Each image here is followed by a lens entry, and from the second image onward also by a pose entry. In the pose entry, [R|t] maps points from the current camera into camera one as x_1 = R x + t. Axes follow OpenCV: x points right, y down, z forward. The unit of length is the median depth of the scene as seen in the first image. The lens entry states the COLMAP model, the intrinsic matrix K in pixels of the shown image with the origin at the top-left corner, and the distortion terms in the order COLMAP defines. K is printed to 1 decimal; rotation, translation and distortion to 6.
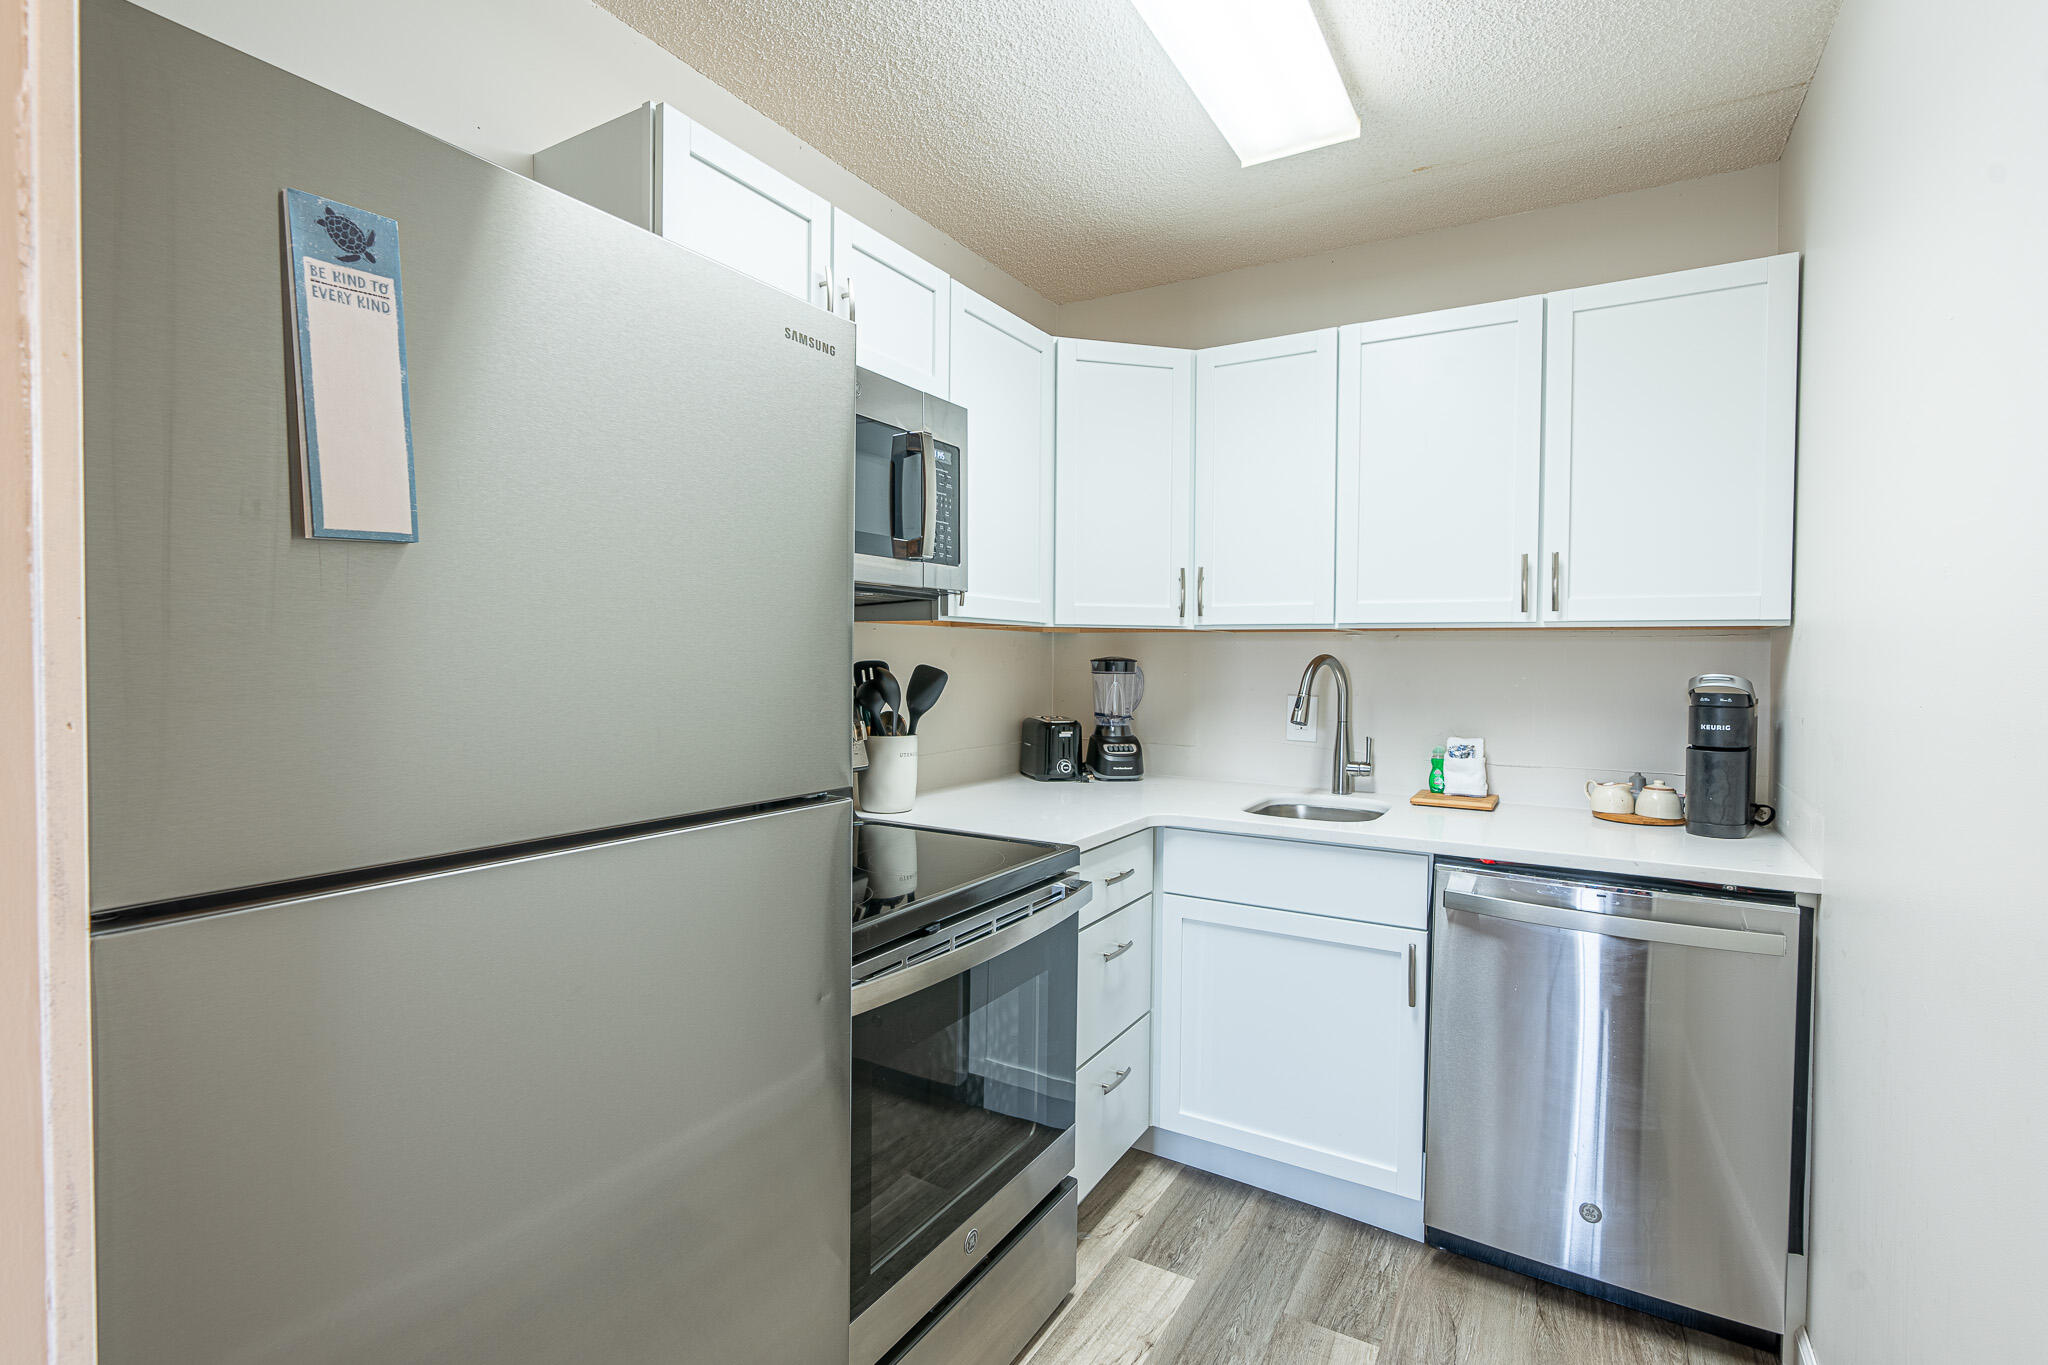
lens RADIAL K [[913.0, 0, 1041.2], [0, 913.0, 677.8], [0, 0, 1]] dist [-0.005458, 0.002448]
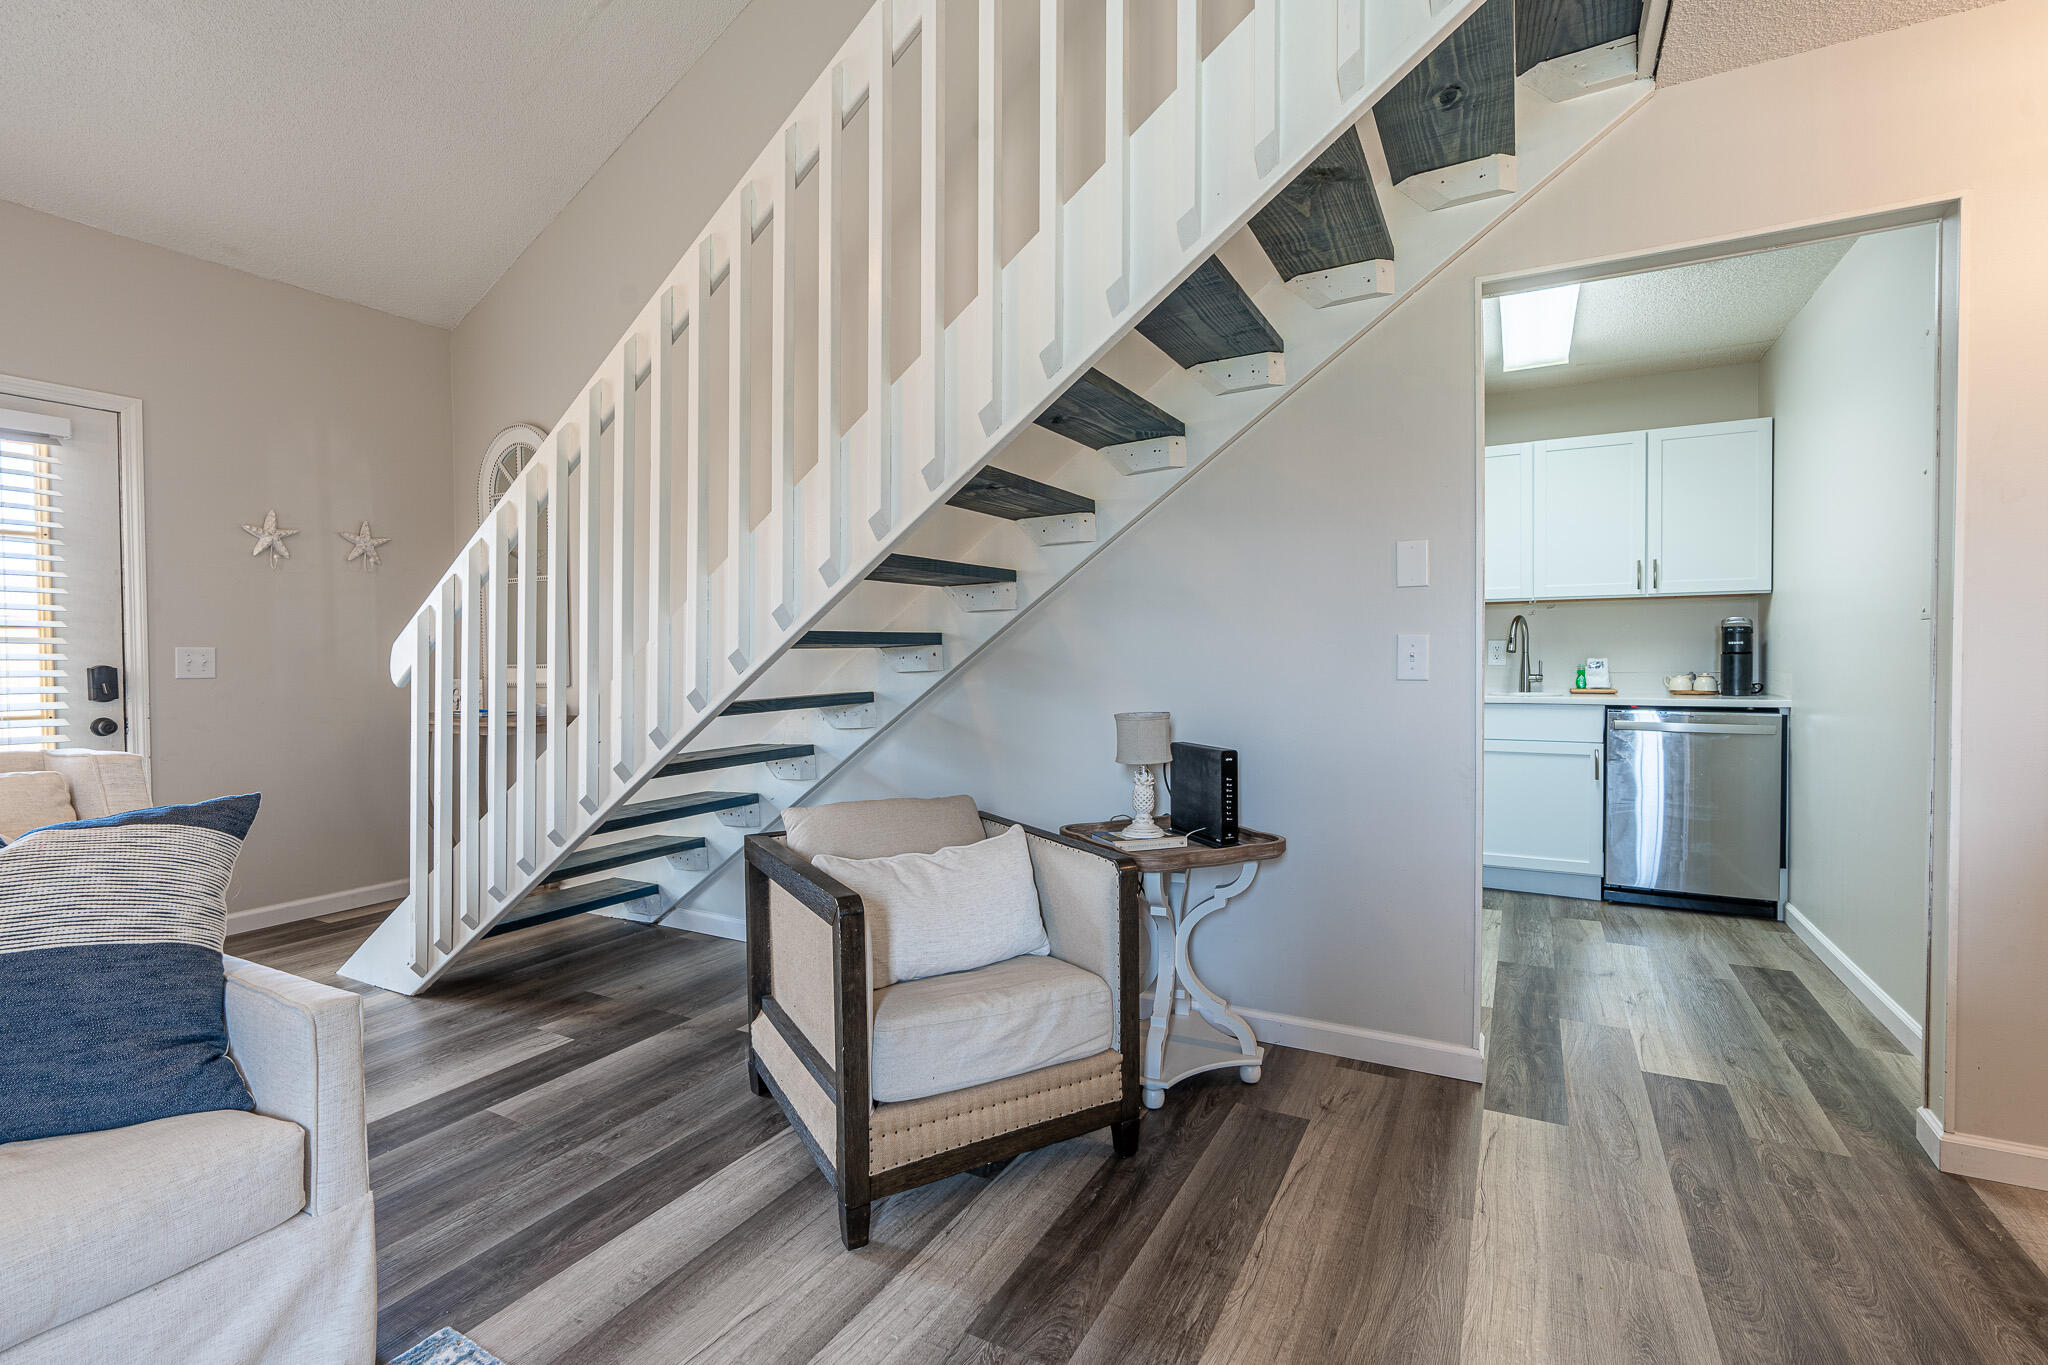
lens RADIAL K [[913.0, 0, 1030.0], [0, 913.0, 673.5], [0, 0, 1]] dist [-0.005458, 0.002448]
pose [[0.998990, -0.020408, 0.040020, -0.875054], [0.020546, 0.999784, -0.003034, 0.090339], [-0.039949, 0.003854, 0.999194, -0.928308]]
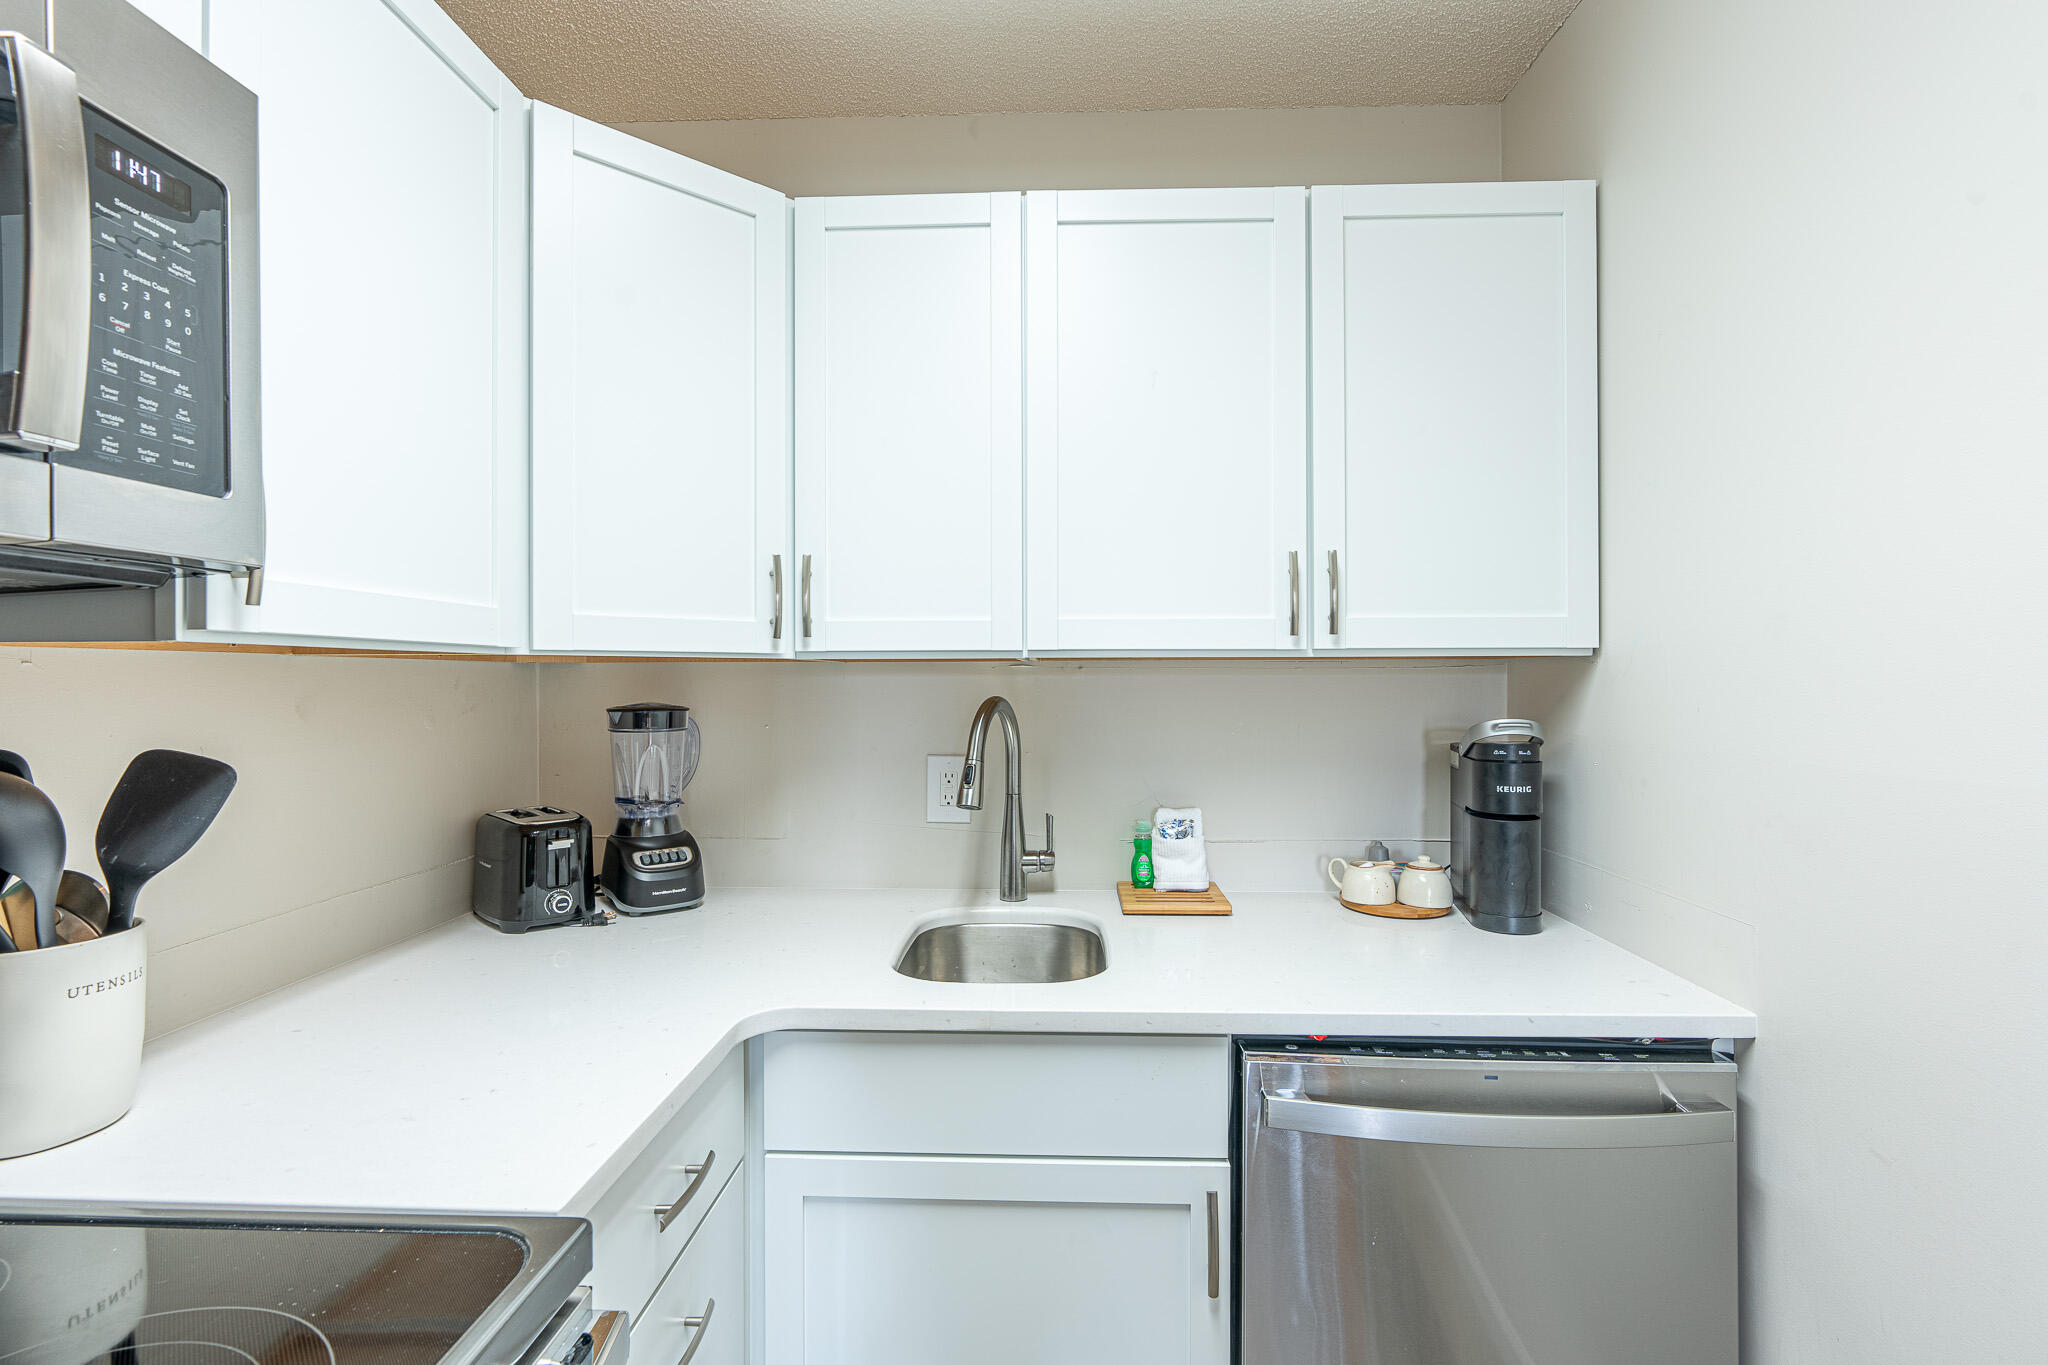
lens RADIAL K [[913.0, 0, 1023.4], [0, 913.0, 678.7], [0, 0, 1]] dist [-0.005458, 0.002448]
pose [[0.882098, -0.012064, 0.470911, 0.019589], [0.022994, 0.999583, -0.017464, -0.031259], [-0.470504, 0.026233, 0.882008, 0.475791]]
